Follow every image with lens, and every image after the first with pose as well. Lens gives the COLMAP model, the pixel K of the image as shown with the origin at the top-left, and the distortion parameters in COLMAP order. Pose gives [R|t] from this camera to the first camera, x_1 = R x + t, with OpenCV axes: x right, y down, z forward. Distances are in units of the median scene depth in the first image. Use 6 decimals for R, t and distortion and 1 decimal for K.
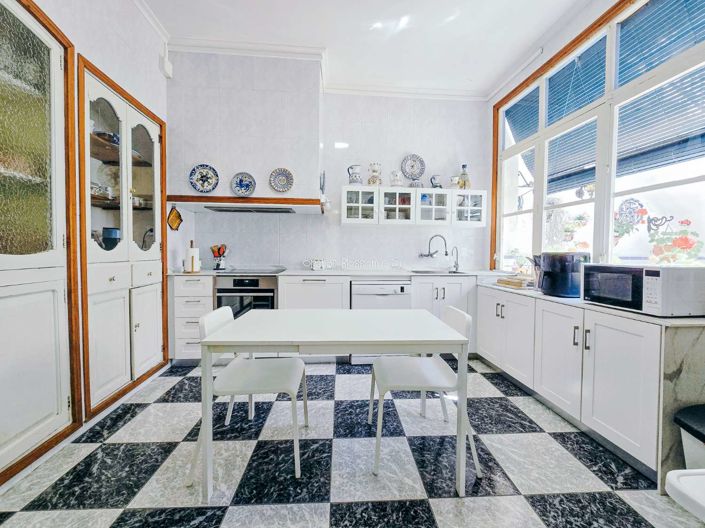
lens RADIAL K [[290.1, 0, 351.5], [0, 290.1, 258.5], [0, 0, 1]] dist [-0.001249, 0.000258]
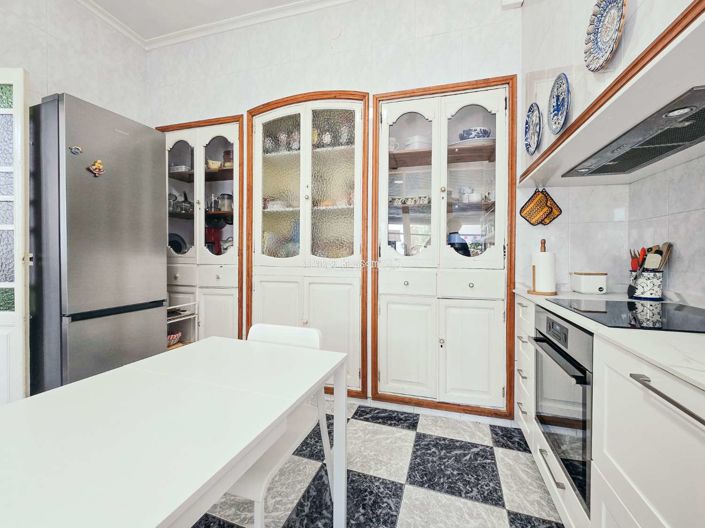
lens RADIAL K [[290.1, 0, 356.6], [0, 290.1, 257.4], [0, 0, 1]] dist [-0.001249, 0.000258]
pose [[-0.352497, -0.002422, -0.935810, 0.206745], [-0.032805, 0.999414, 0.009770, -0.027049], [0.935238, 0.034144, -0.352370, 1.234925]]
